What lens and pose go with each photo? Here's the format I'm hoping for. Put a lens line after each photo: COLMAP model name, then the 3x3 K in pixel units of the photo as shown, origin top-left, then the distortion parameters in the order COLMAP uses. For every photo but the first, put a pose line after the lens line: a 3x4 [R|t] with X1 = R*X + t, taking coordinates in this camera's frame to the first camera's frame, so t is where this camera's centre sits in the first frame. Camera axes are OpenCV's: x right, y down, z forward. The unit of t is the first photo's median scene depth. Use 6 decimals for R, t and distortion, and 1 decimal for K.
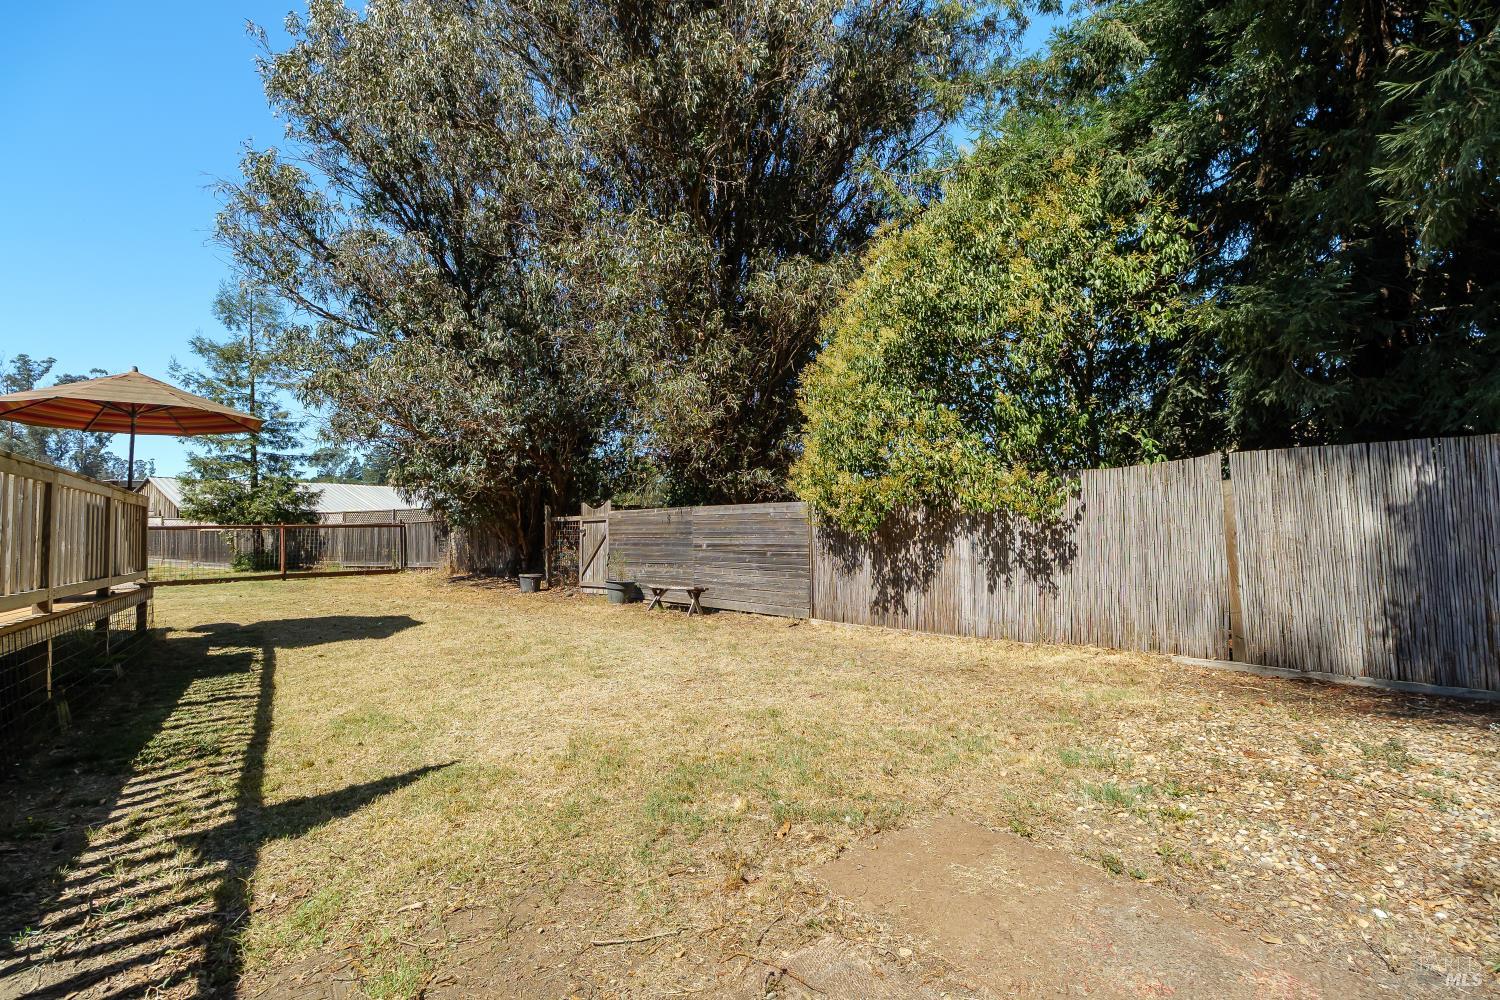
lens RADIAL K [[658.0, 0, 757.8], [0, 658.0, 495.7], [0, 0, 1]] dist [-0.001818, 0.000484]
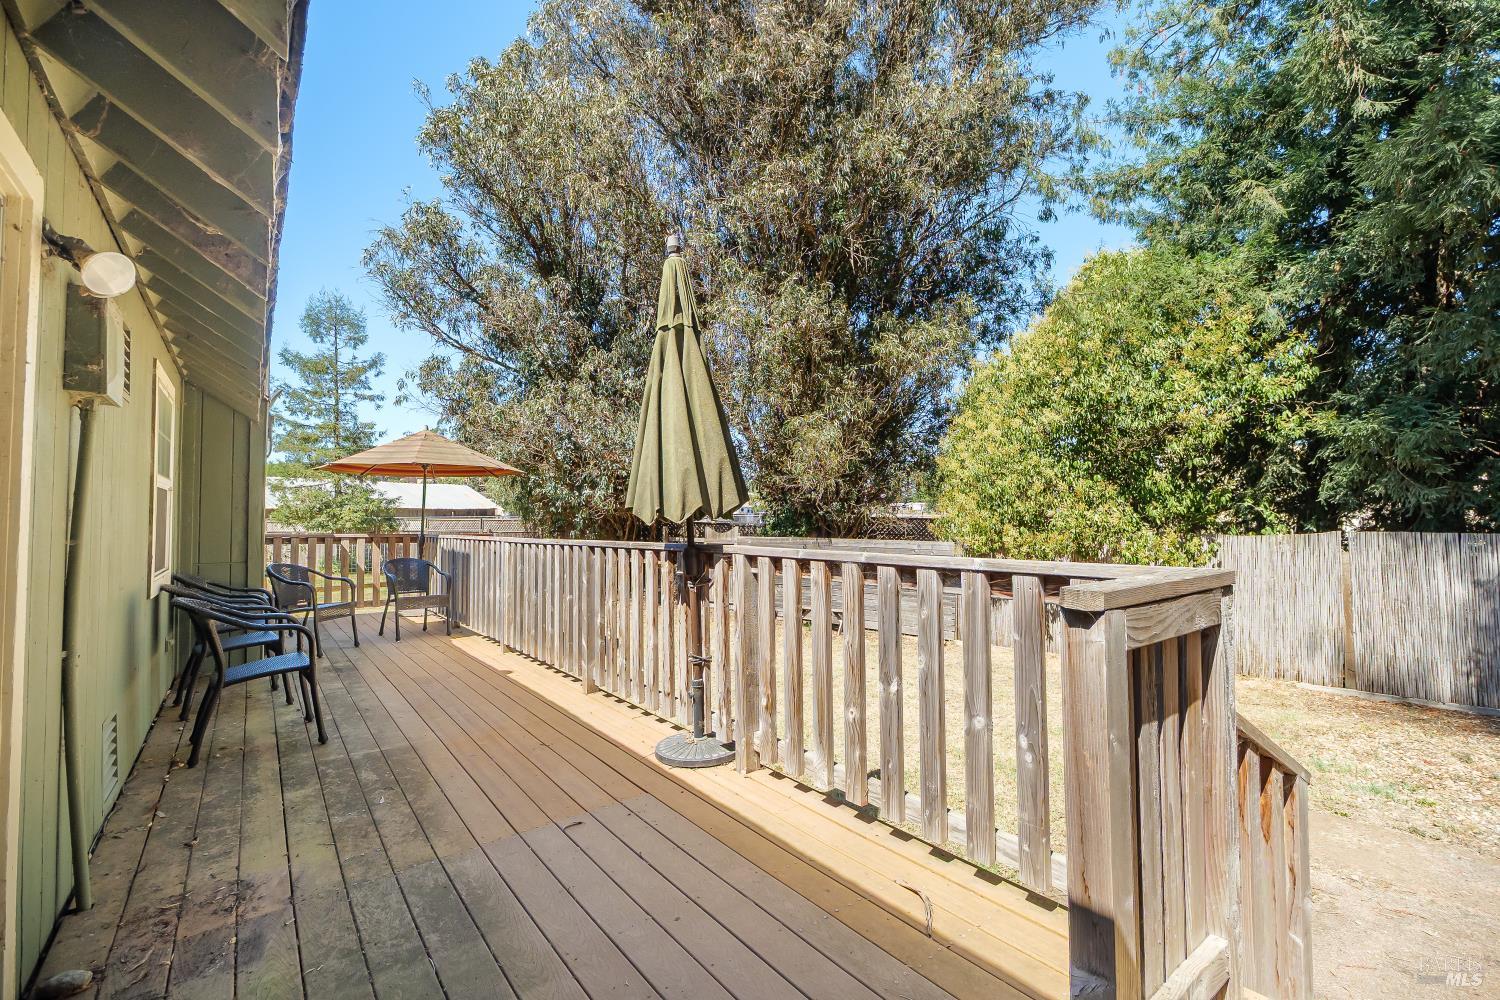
lens RADIAL K [[658.0, 0, 738.1], [0, 658.0, 495.3], [0, 0, 1]] dist [-0.001818, 0.000484]
pose [[0.998604, 0.021331, 0.048317, -0.549747], [-0.022102, 0.999636, 0.015485, -0.125598], [-0.047969, -0.016532, 0.998712, -0.253035]]
